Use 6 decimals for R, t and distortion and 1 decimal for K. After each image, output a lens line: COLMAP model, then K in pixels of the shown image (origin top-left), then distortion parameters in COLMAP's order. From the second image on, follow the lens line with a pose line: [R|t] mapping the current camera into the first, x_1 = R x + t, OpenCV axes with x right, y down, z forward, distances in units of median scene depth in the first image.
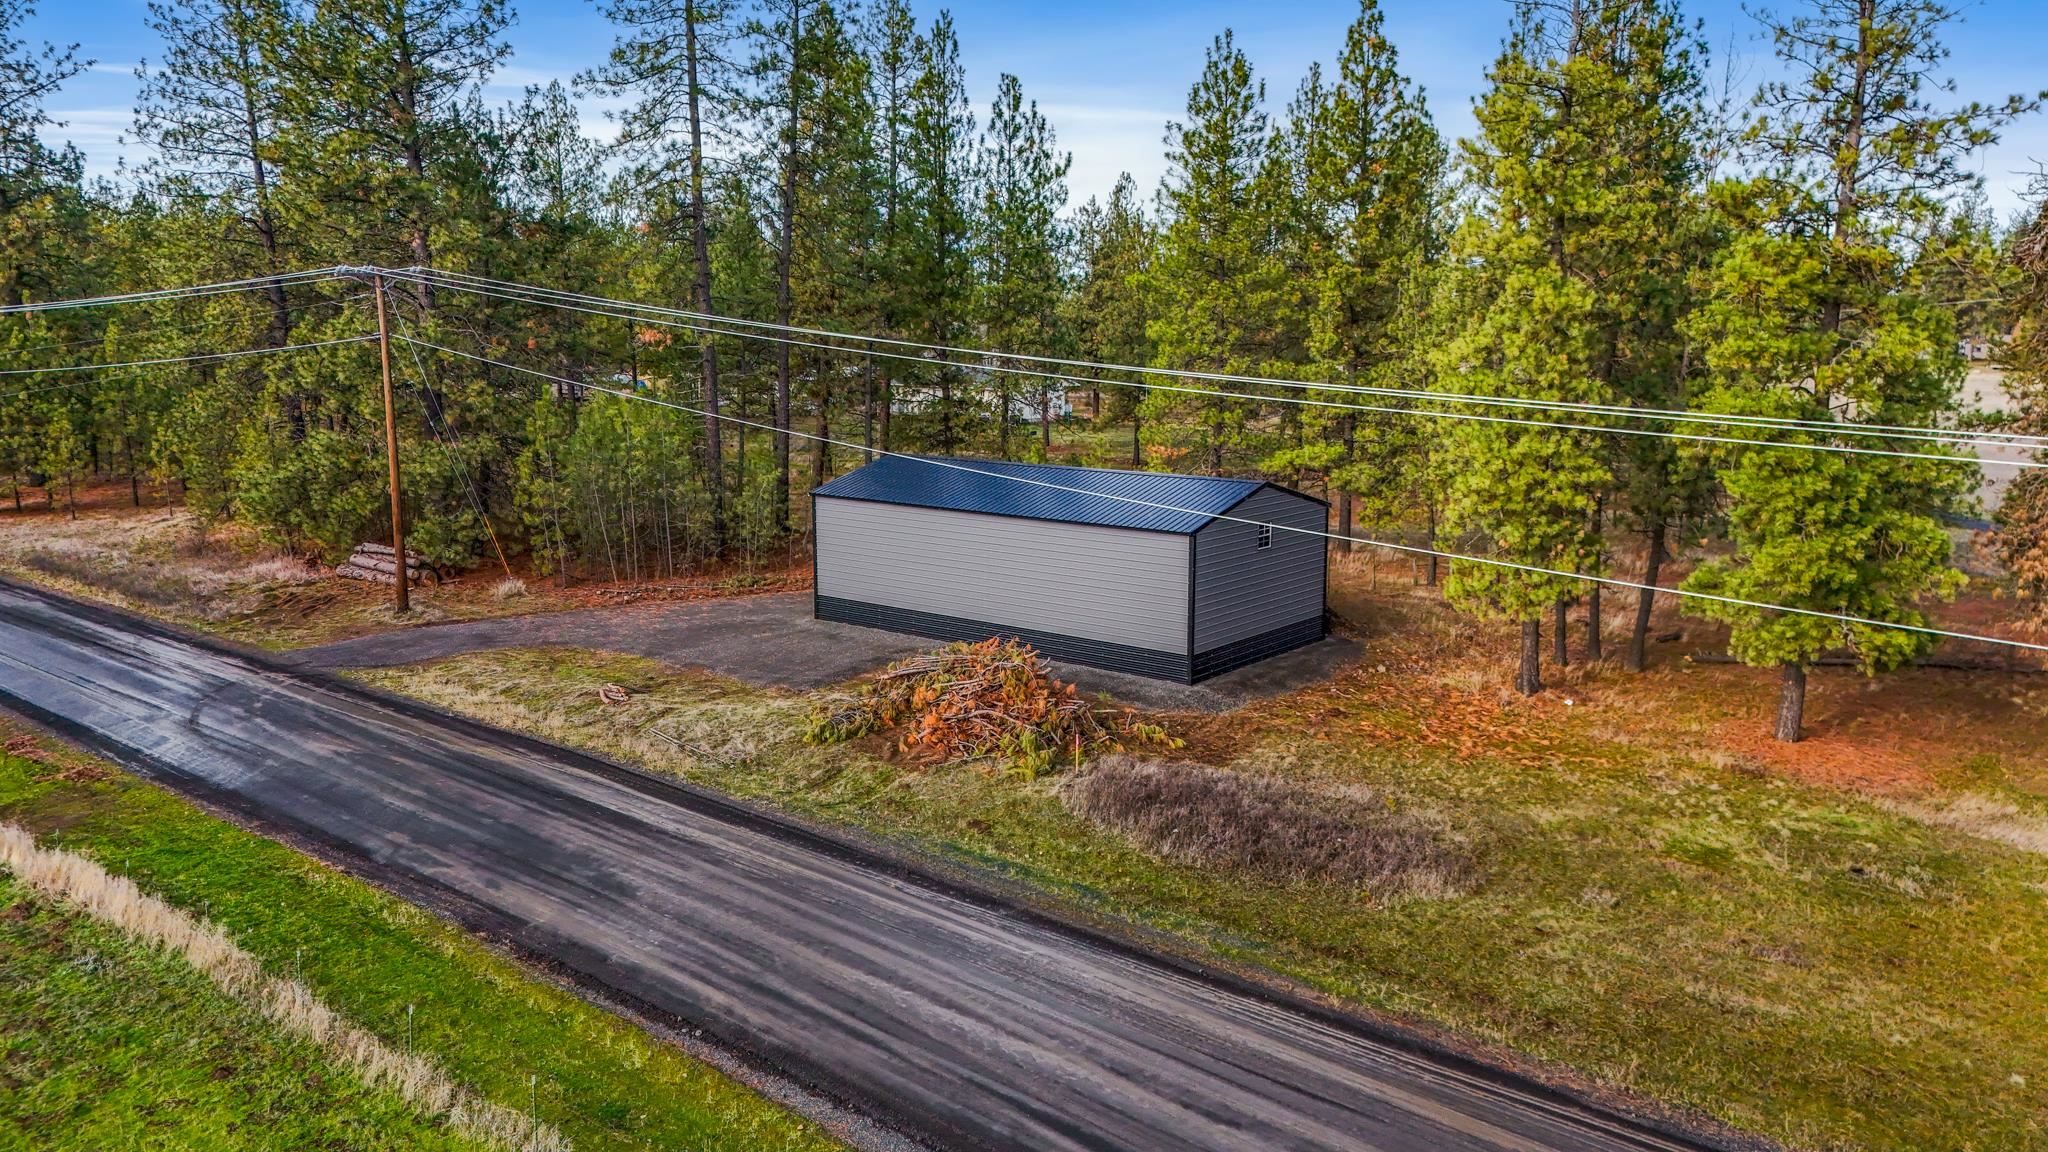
lens RADIAL K [[1516.2, 0, 1024.0], [0, 1516.2, 576.0], [0, 0, 1]] dist [0.082654, -0.068587]
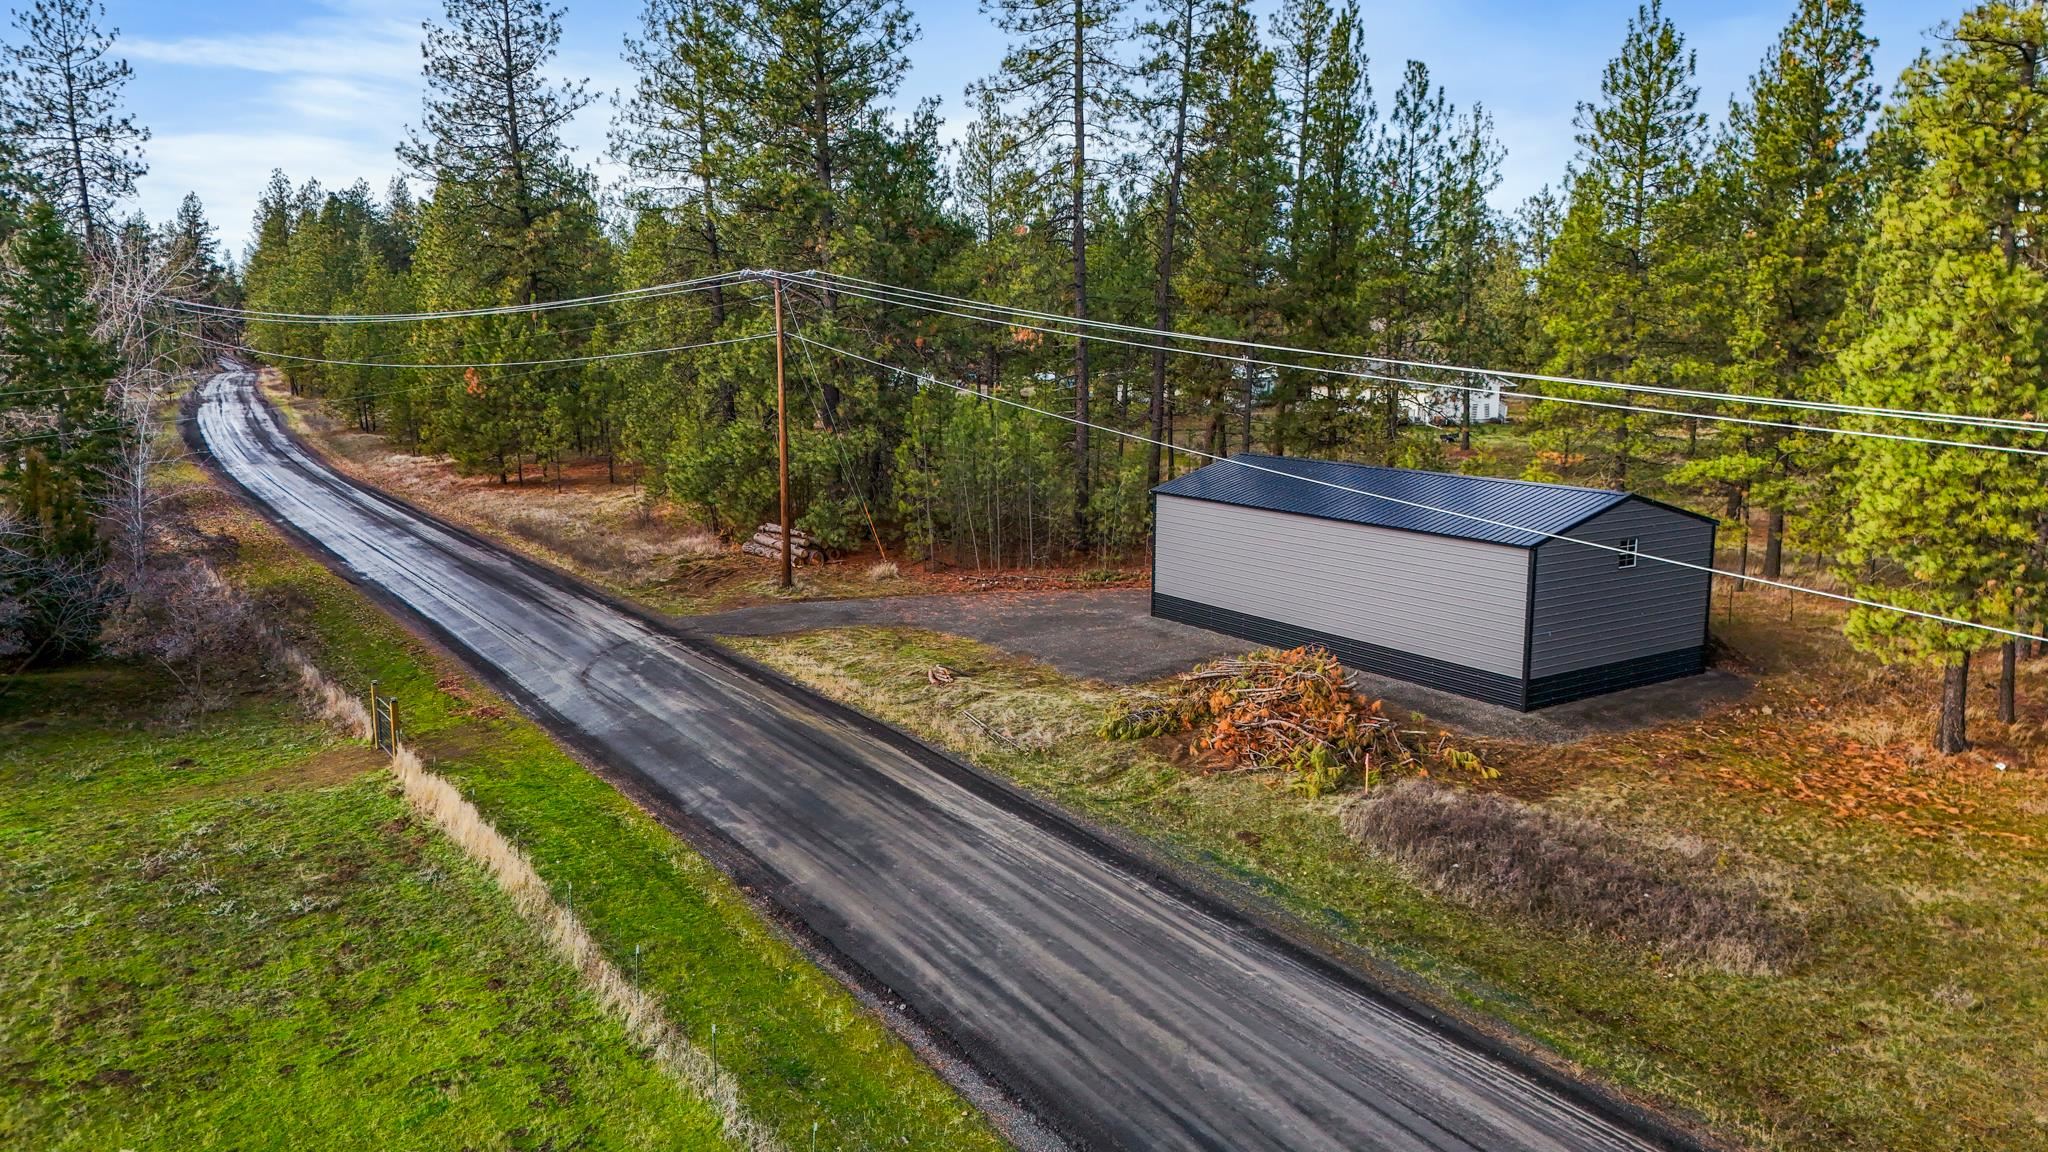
lens RADIAL K [[1516.2, 0, 1024.0], [0, 1516.2, 576.0], [0, 0, 1]] dist [0.082654, -0.068587]
pose [[0.955560, 0.051031, -0.290347, 0.086963], [-0.051017, 0.998669, 0.007622, -0.001935], [0.290349, 0.007529, 0.956891, 0.022582]]
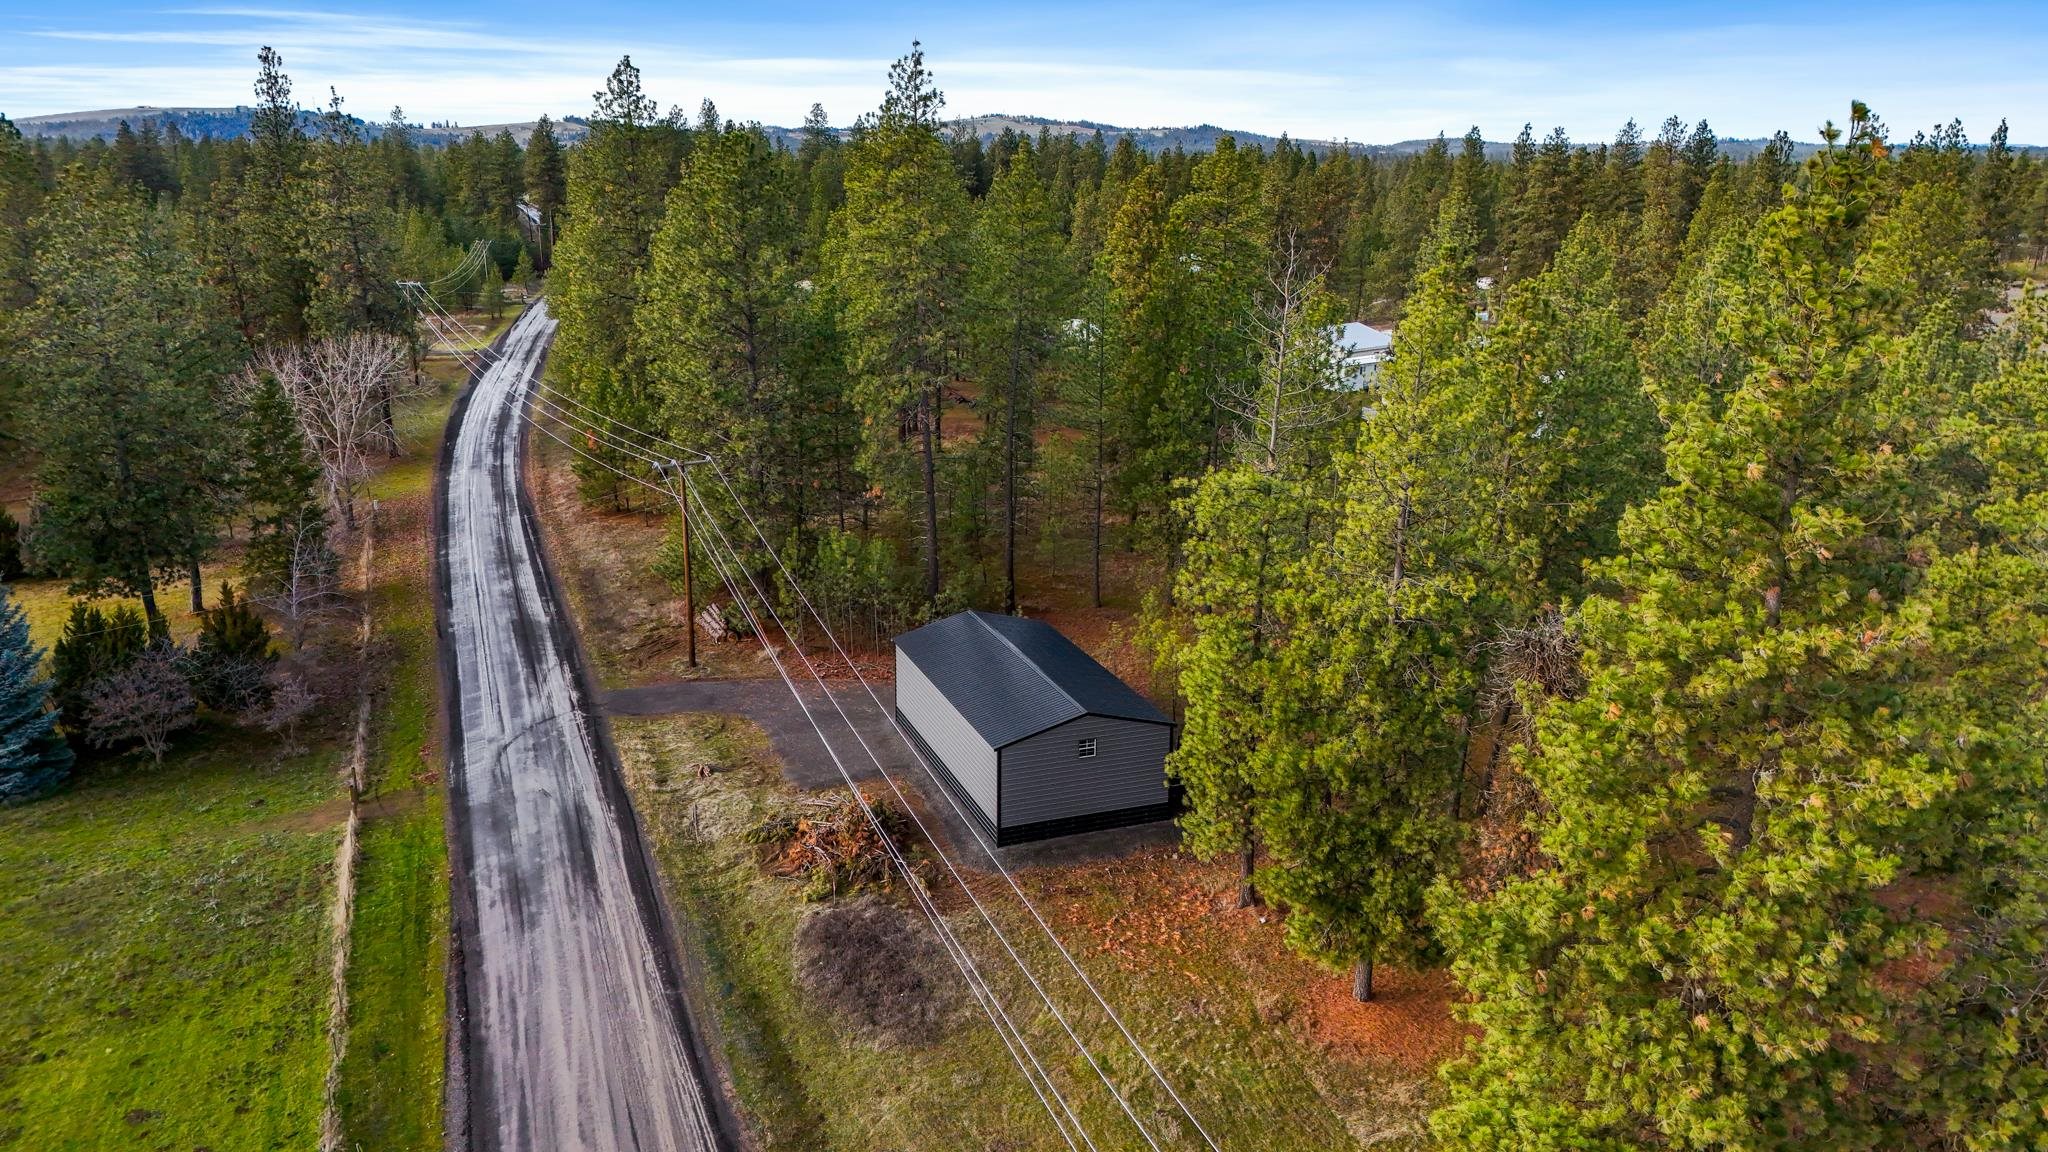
lens RADIAL K [[1516.2, 0, 1024.0], [0, 1516.2, 576.0], [0, 0, 1]] dist [0.082654, -0.068587]
pose [[0.860467, 0.145926, -0.488162, 0.834029], [-0.094417, 0.987182, 0.128673, -0.390173], [0.500681, -0.064628, 0.863216, -0.250477]]
